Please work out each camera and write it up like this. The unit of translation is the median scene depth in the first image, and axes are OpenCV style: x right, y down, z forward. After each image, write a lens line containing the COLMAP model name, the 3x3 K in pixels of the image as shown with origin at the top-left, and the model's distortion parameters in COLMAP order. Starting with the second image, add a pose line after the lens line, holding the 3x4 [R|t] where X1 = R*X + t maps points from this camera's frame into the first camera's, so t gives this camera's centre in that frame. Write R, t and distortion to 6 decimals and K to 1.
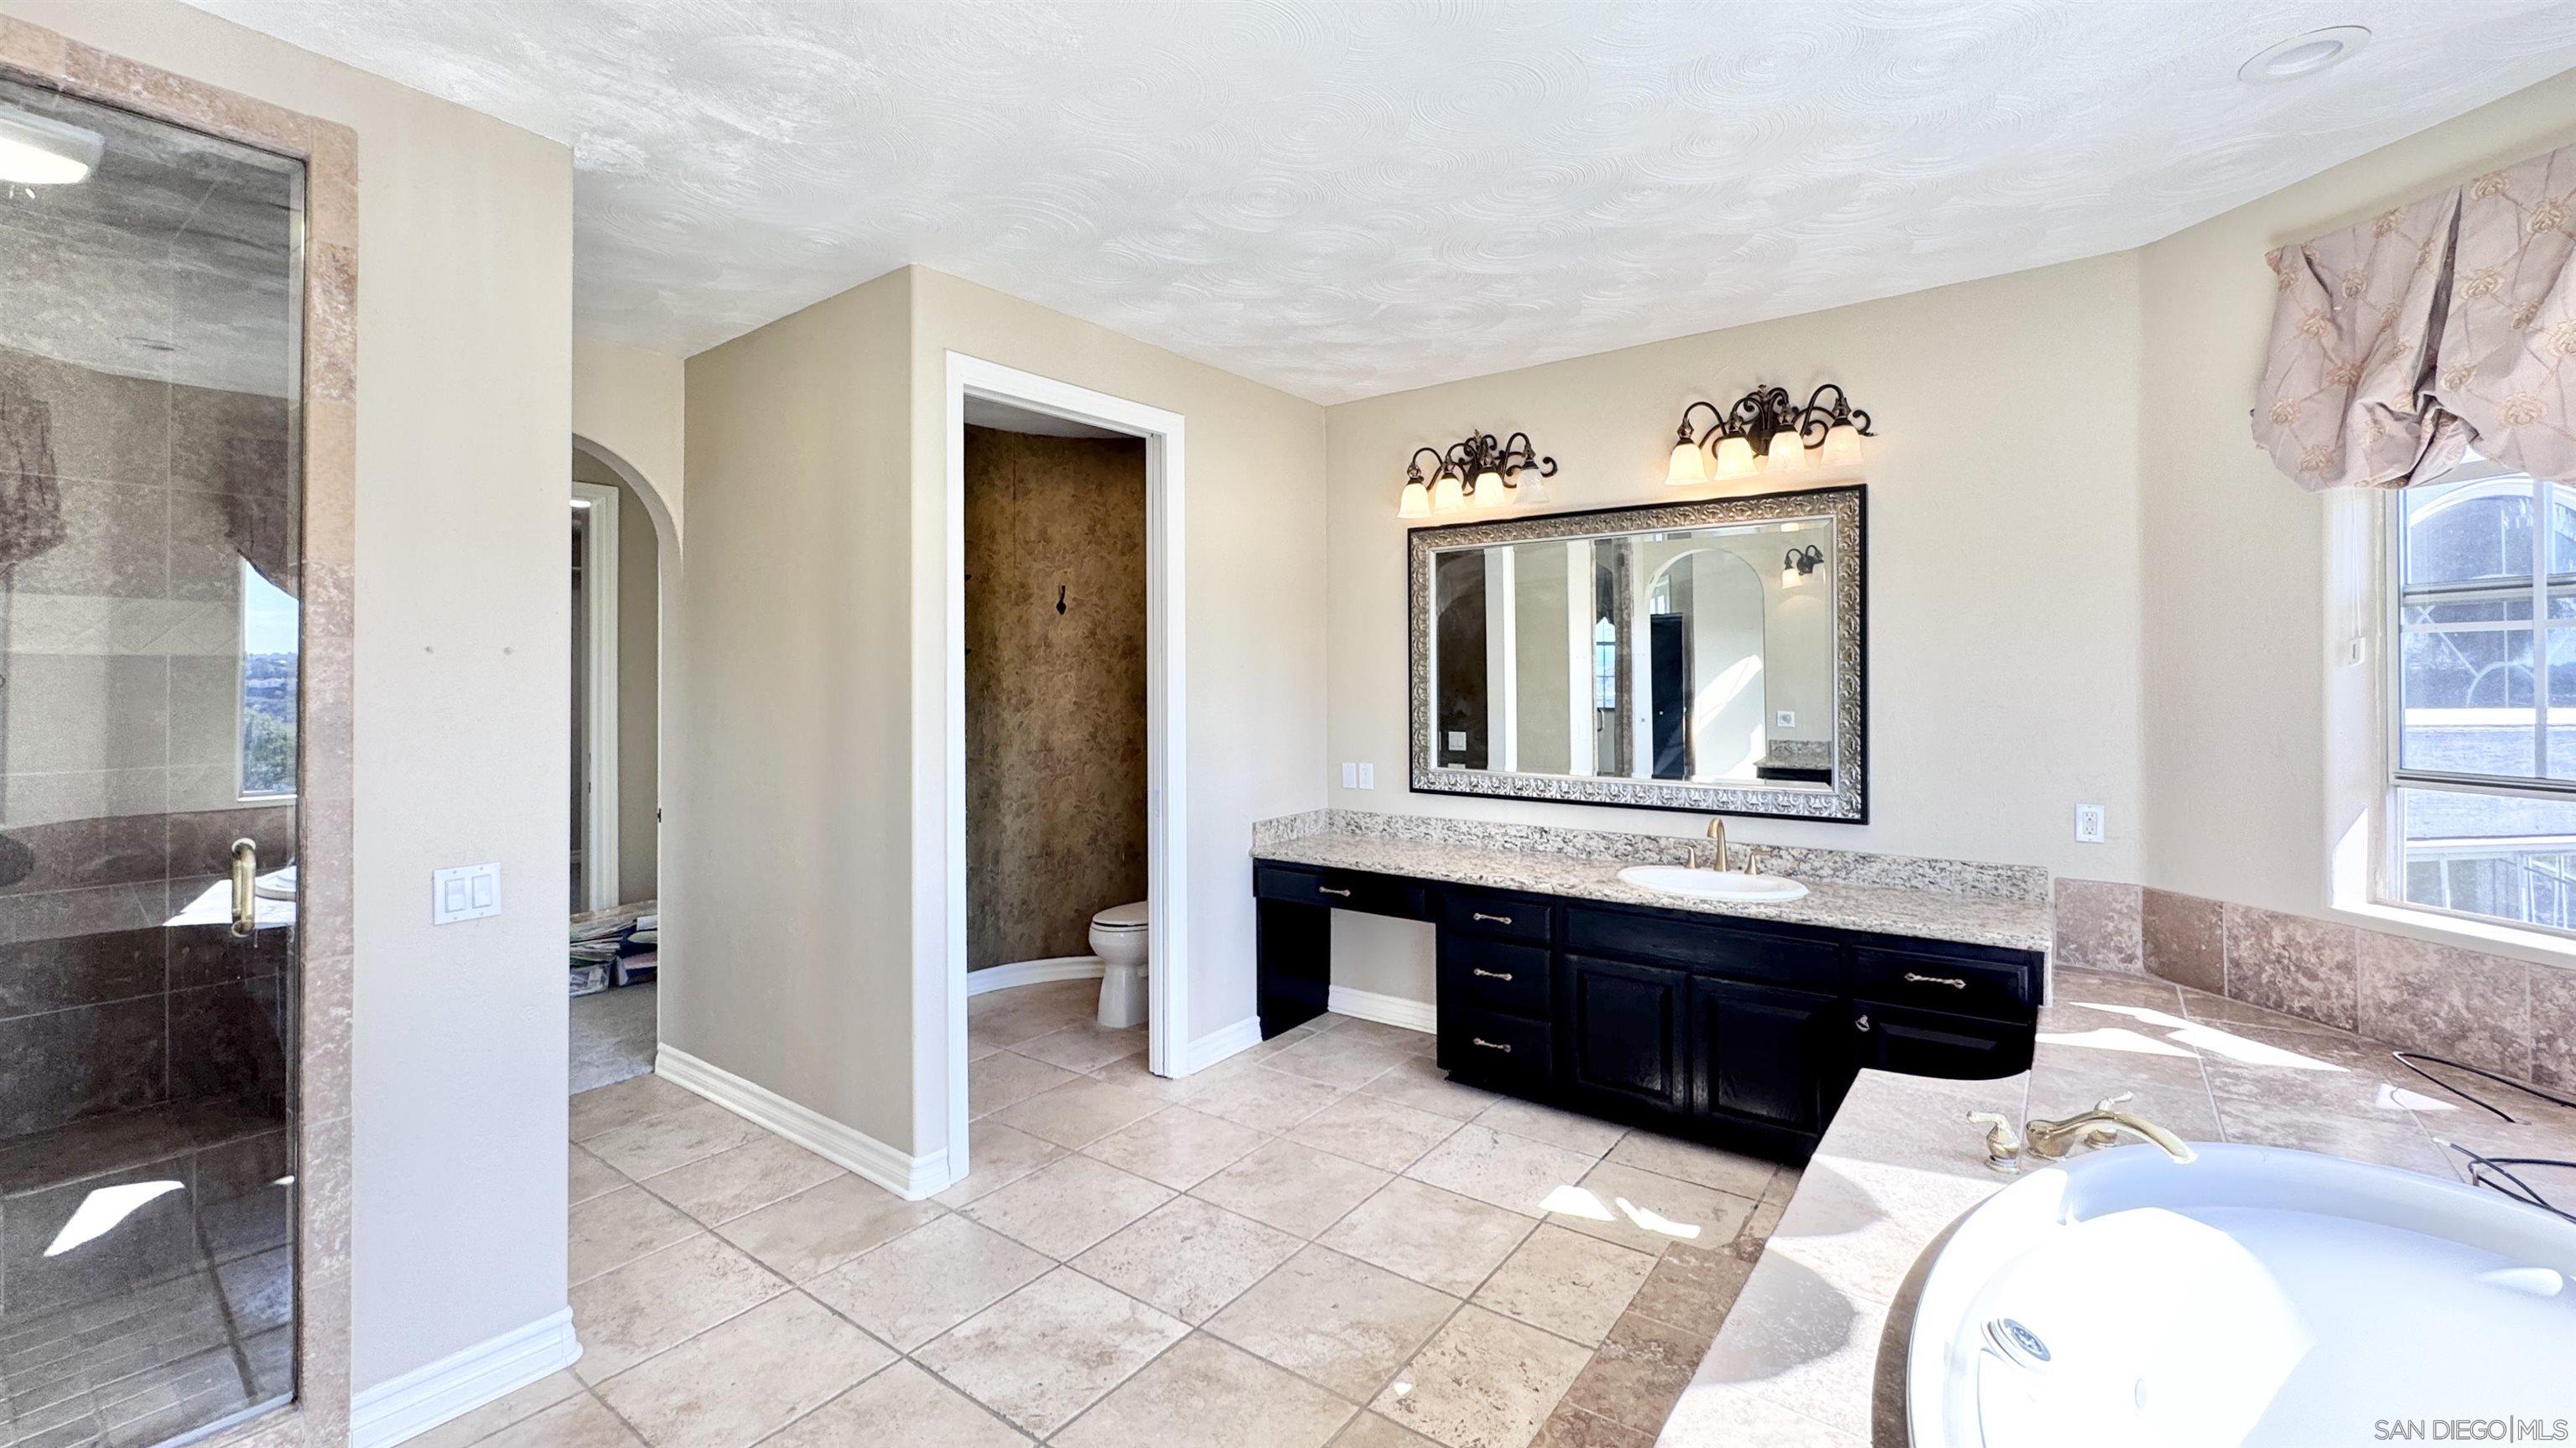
lens RADIAL K [[1047.0, 0, 1291.7], [0, 1047.0, 665.5], [0, 0, 1]] dist [-0.000742, -0.000003]
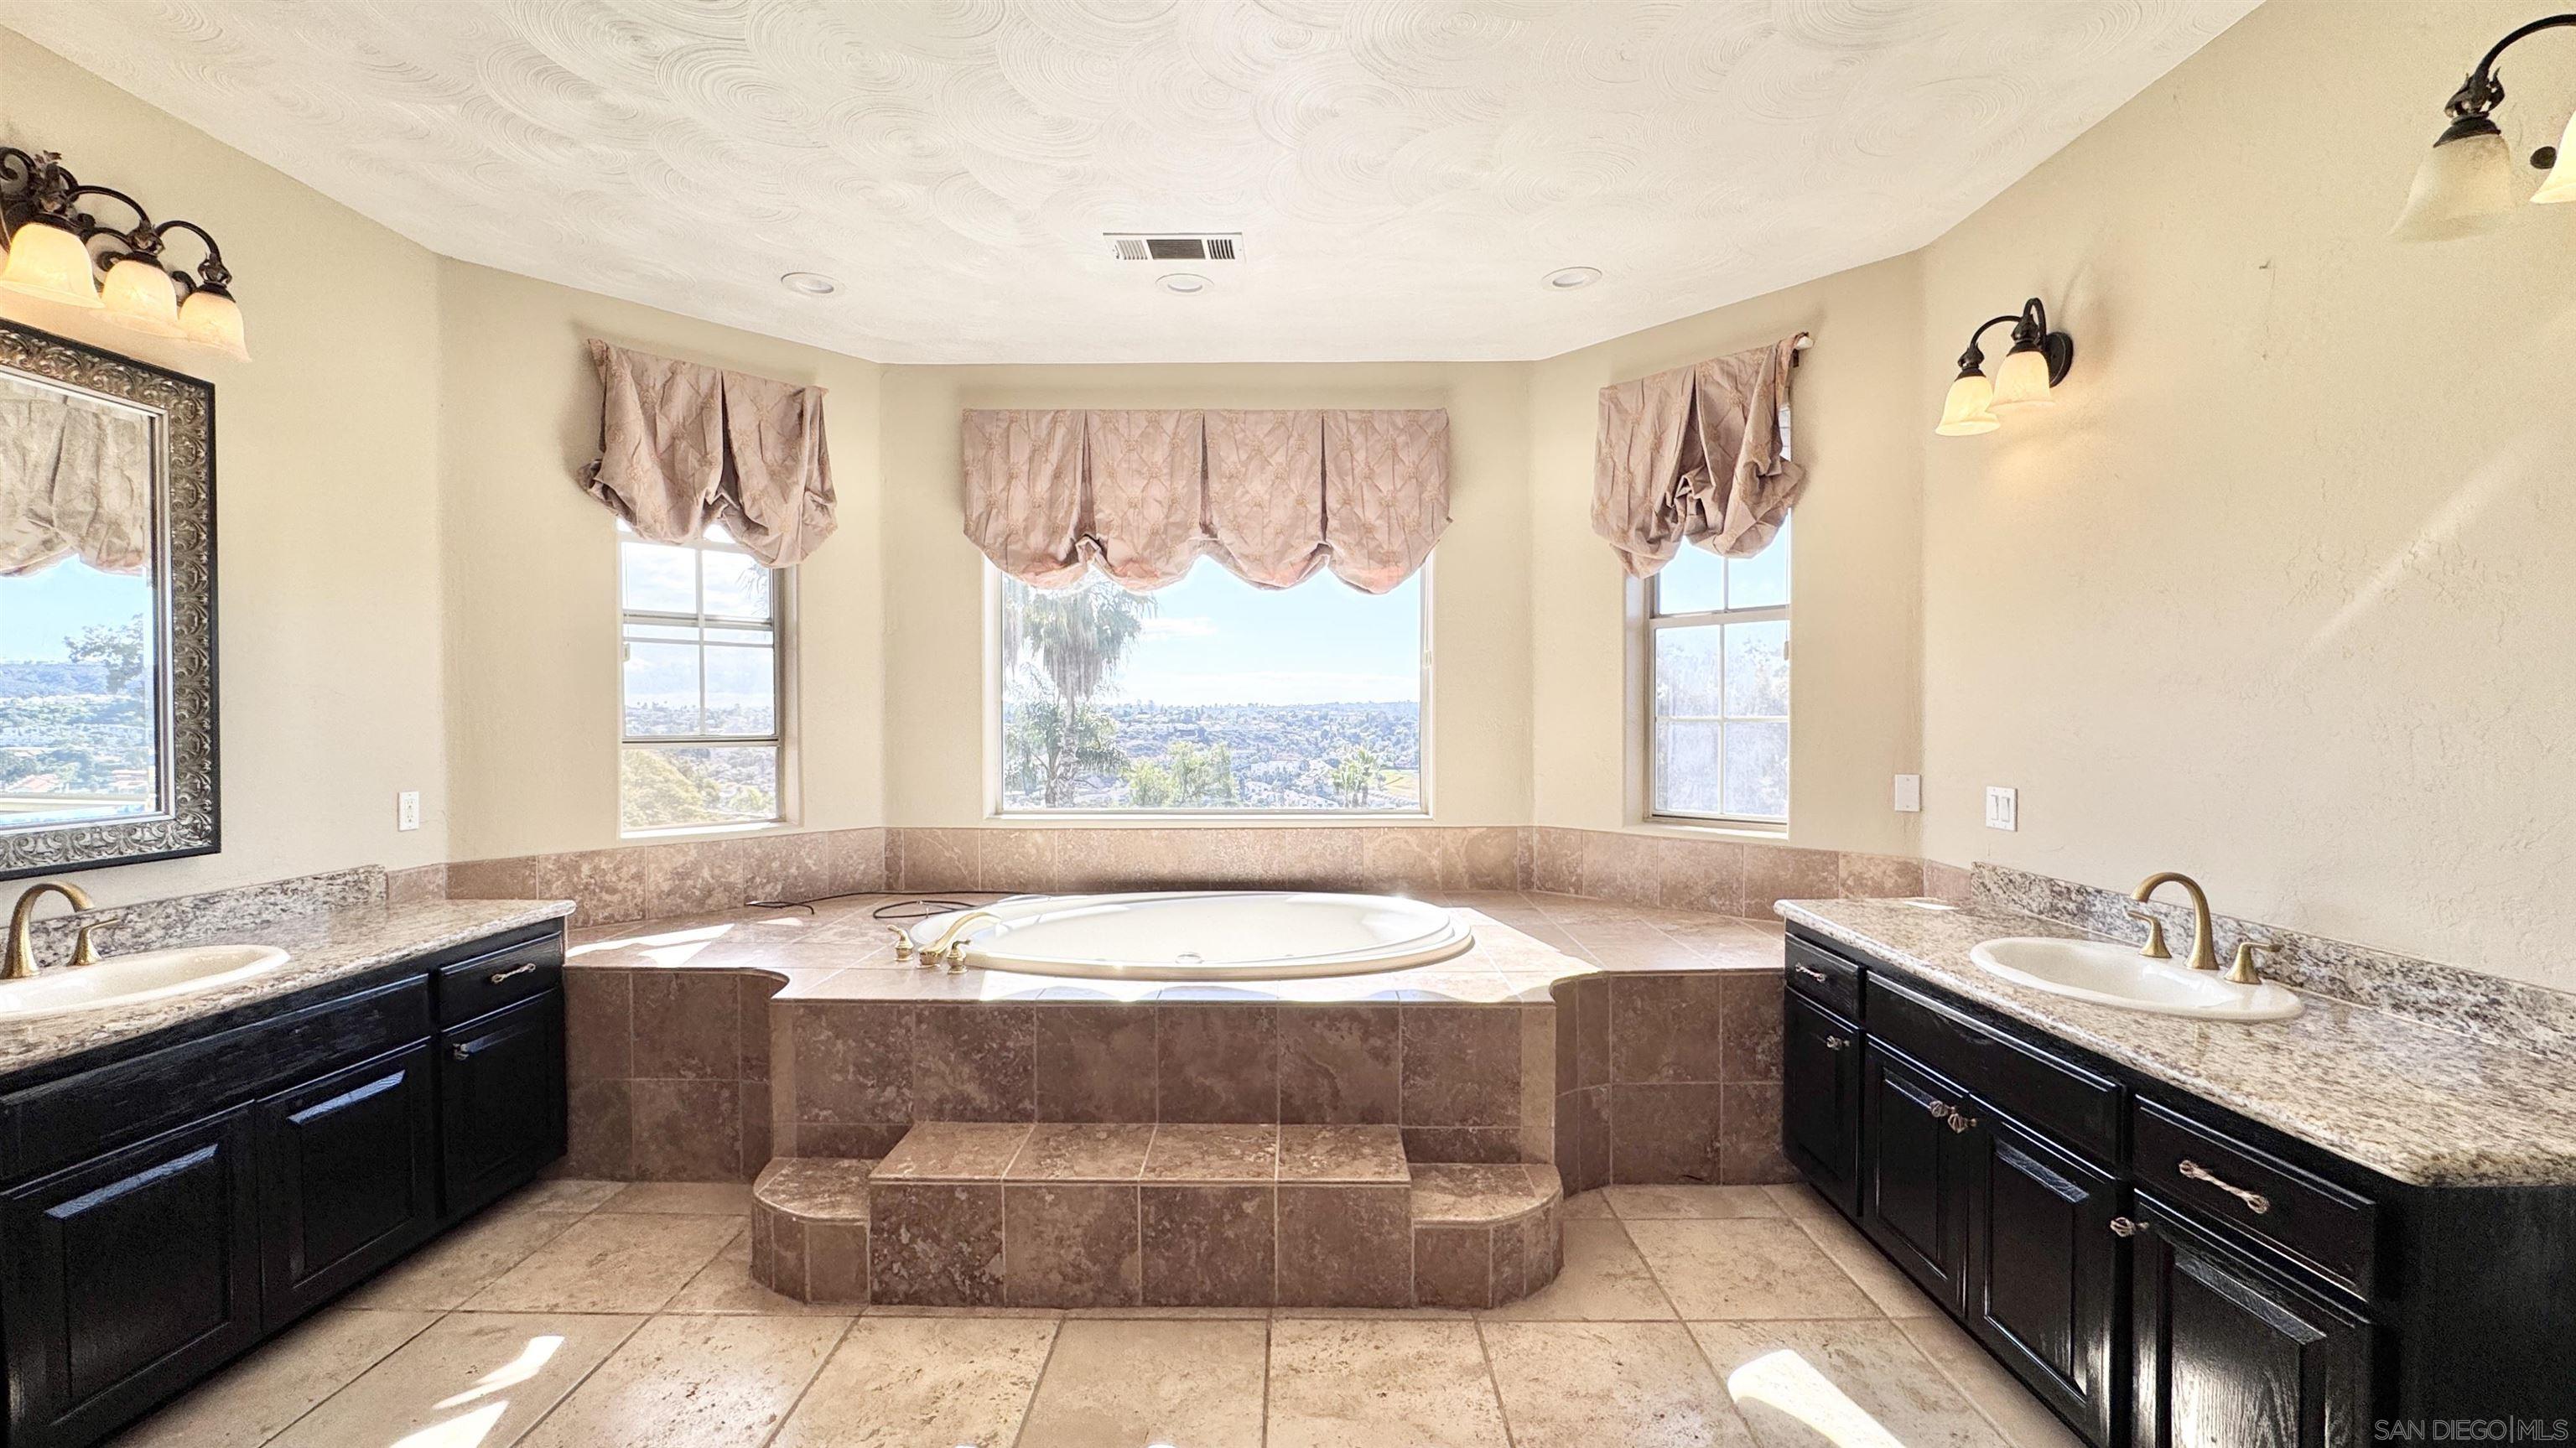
lens RADIAL K [[1039.5, 0, 1293.6], [0, 1039.5, 717.6], [0, 0, 1]] dist [-0.001538, -0.000271]
pose [[-0.584125, -0.000083, 0.811664, -0.606035], [-0.008300, 0.999948, -0.005871, 0.071667], [-0.811621, -0.010166, -0.584095, 1.039670]]
